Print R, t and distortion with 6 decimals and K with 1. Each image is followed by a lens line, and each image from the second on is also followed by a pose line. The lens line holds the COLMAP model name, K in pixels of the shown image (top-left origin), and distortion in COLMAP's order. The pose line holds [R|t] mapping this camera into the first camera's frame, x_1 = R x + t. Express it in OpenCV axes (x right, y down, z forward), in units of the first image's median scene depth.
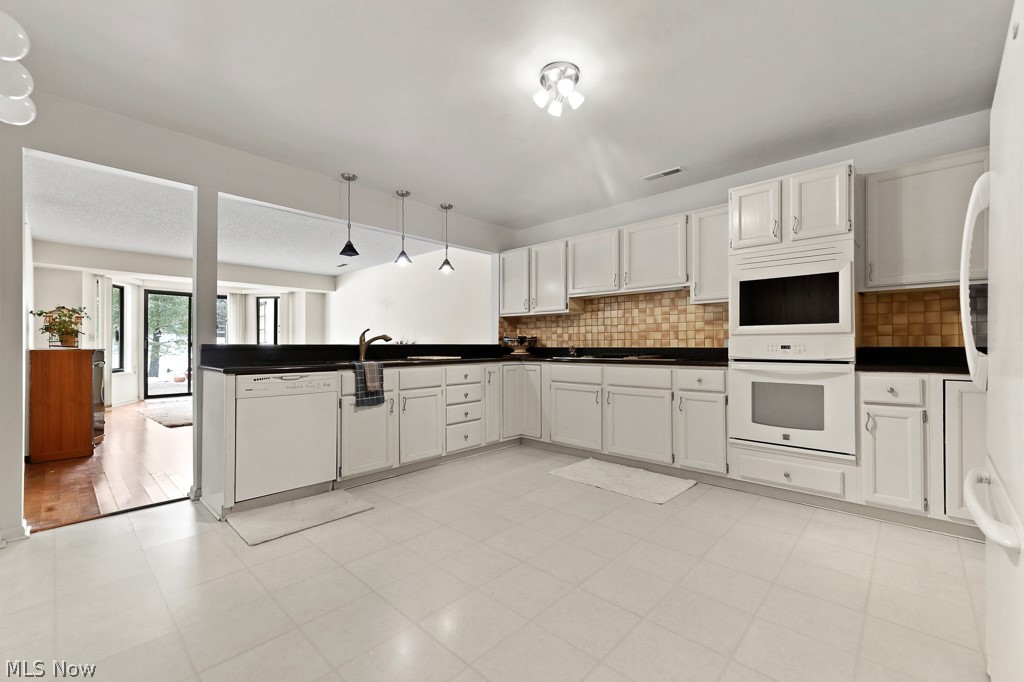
lens RADIAL K [[432.3, 0, 524.0], [0, 432.3, 340.5], [0, 0, 1]] dist [-0.001003, -0.000157]
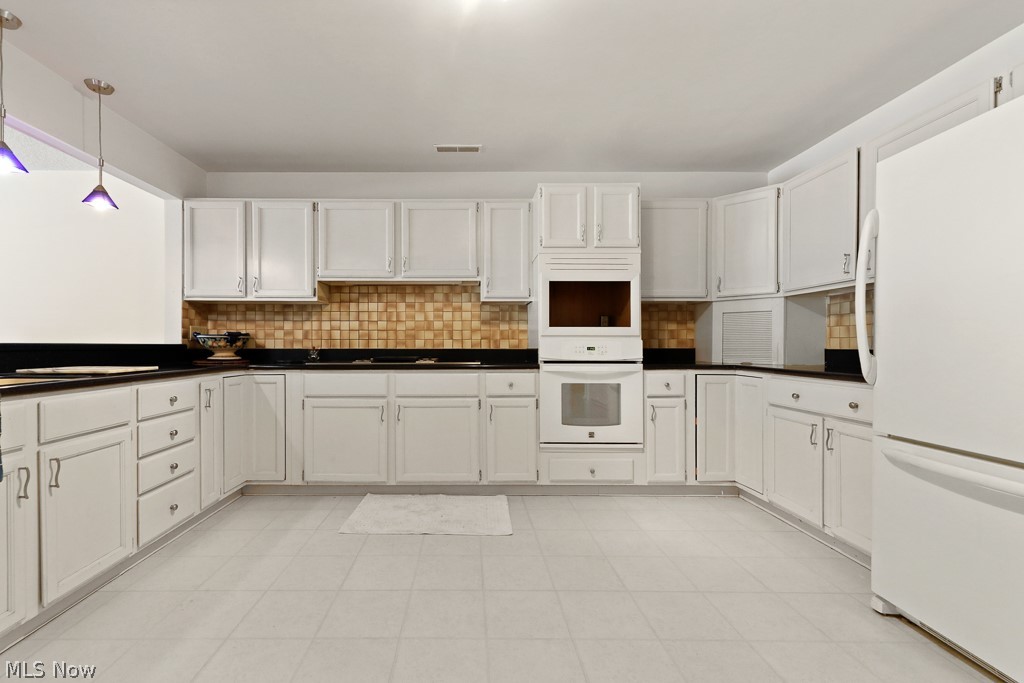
lens RADIAL K [[437.6, 0, 490.4], [0, 437.6, 345.6], [0, 0, 1]] dist [0.002373, 0.000155]
pose [[0.733109, 0.003495, 0.680102, -0.219512], [-0.010738, 0.999922, 0.006437, 0.003102], [-0.680026, -0.012022, 0.733089, 0.299640]]
